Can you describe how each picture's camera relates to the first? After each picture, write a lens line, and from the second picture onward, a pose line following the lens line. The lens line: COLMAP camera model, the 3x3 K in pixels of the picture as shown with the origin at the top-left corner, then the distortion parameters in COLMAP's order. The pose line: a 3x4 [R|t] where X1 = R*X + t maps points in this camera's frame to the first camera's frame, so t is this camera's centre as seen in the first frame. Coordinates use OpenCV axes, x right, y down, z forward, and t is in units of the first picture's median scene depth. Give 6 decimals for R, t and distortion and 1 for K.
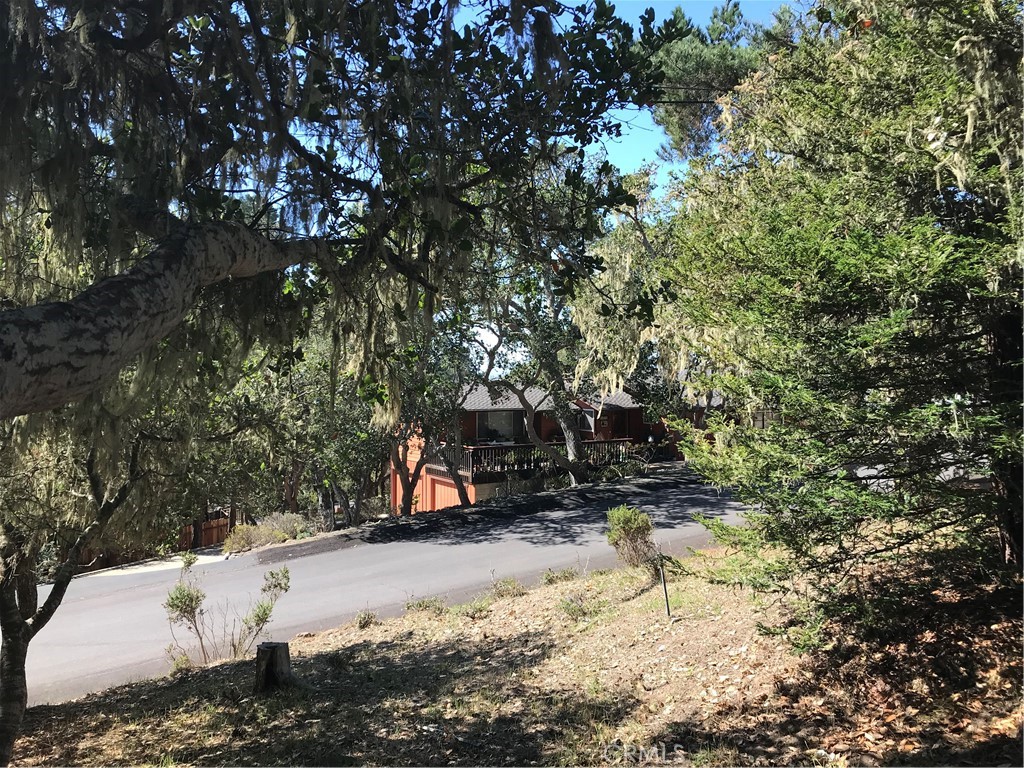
lens RADIAL K [[836.2, 0, 512.3], [0, 836.2, 384.5], [0, 0, 1]] dist [0.000547, 0.001339]
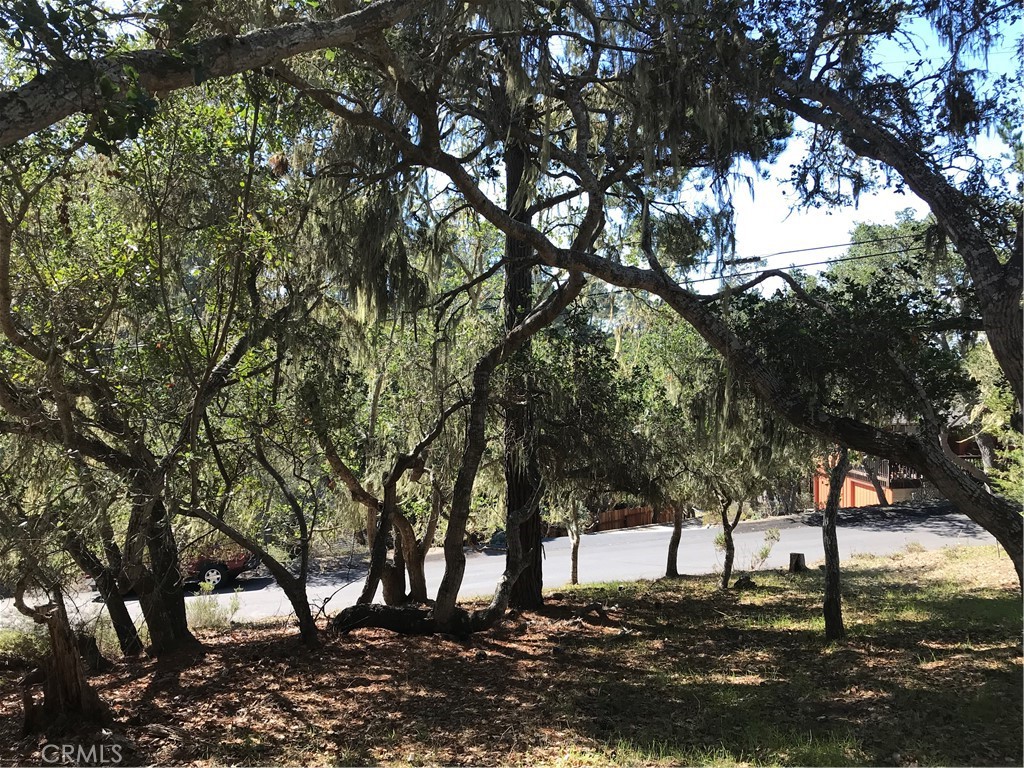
lens RADIAL K [[836.2, 0, 512.4], [0, 836.2, 383.2], [0, 0, 1]] dist [0.000547, 0.001339]
pose [[0.892227, 0.005759, -0.451550, 0.012908], [-0.003533, 0.999977, 0.005773, -0.044910], [0.451573, -0.003555, 0.892227, -0.386397]]
